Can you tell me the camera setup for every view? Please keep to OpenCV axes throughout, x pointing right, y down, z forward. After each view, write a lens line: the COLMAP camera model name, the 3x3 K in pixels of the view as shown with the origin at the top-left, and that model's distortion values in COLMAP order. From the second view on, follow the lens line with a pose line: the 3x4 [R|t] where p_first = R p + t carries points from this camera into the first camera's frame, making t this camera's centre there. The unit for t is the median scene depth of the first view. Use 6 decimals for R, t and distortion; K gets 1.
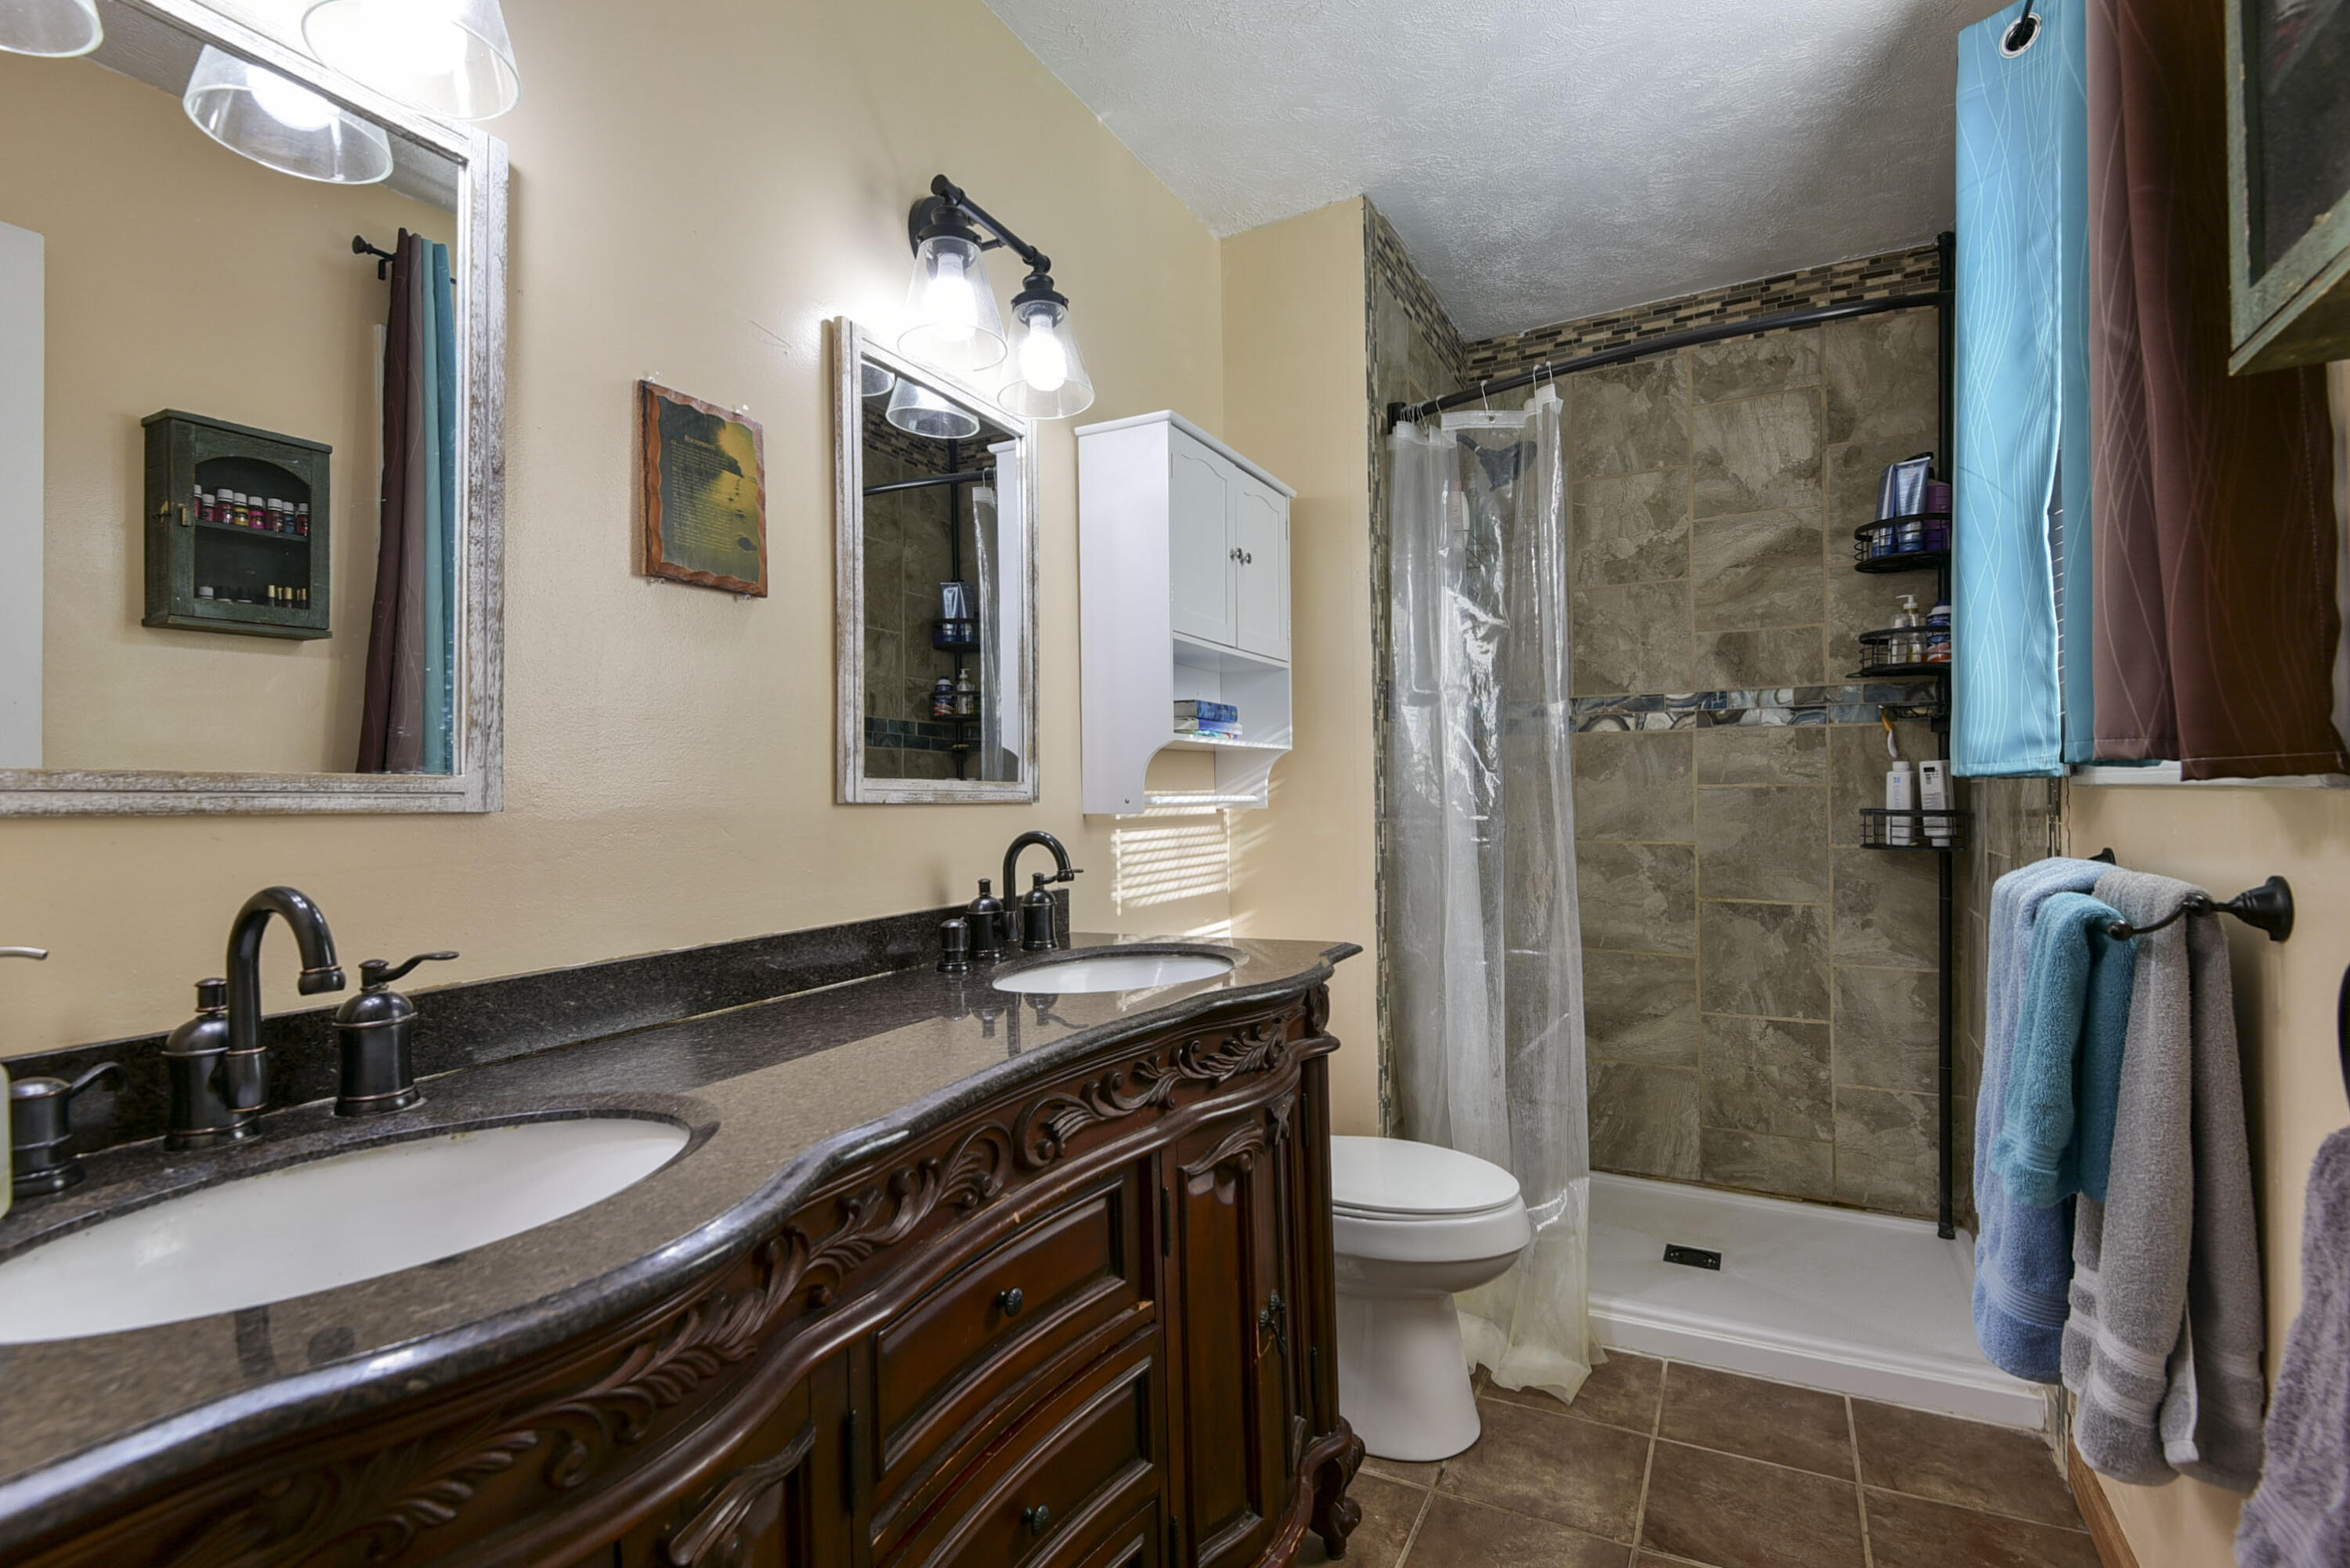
lens RADIAL K [[1076.4, 0, 1161.7], [0, 1076.4, 774.6], [0, 0, 1]] dist [0.020901, -0.010286]
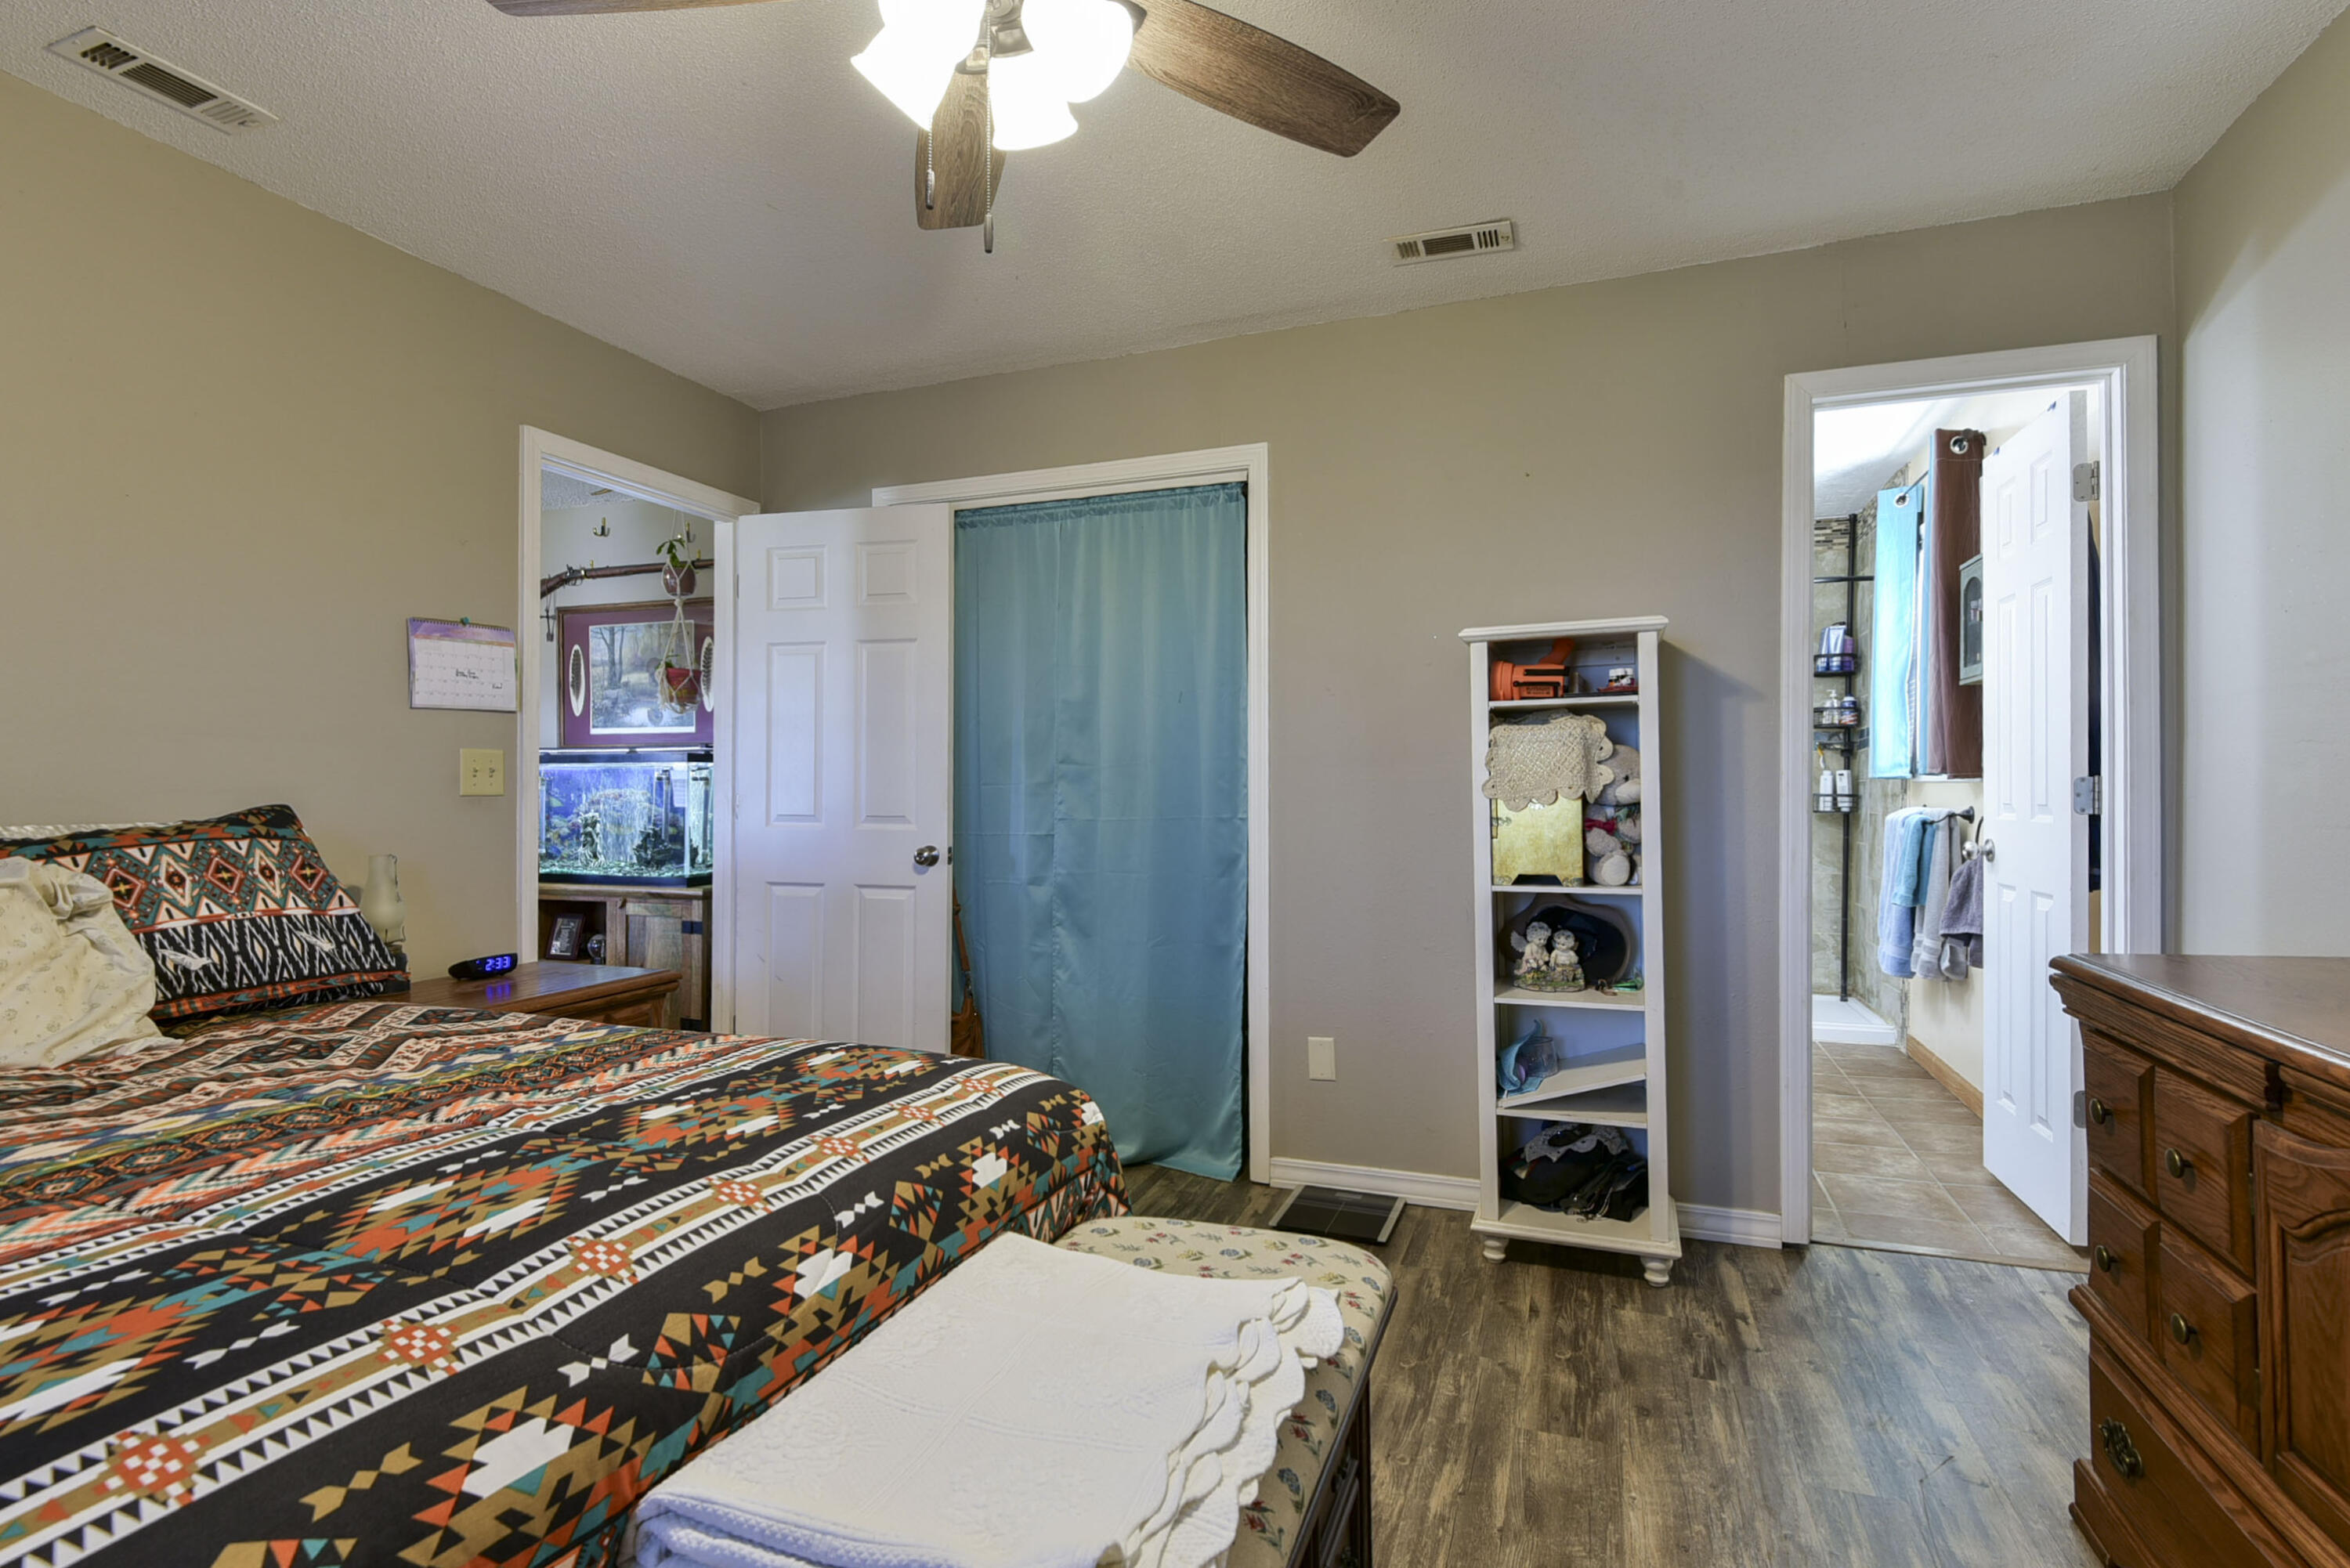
lens RADIAL K [[1076.4, 0, 1186.4], [0, 1076.4, 794.4], [0, 0, 1]] dist [0.020901, -0.010286]
pose [[0.990558, 0.002849, 0.137067, -1.752826], [-0.005190, 0.999847, 0.016725, 0.010815], [-0.136999, -0.017279, 0.990421, -1.890437]]
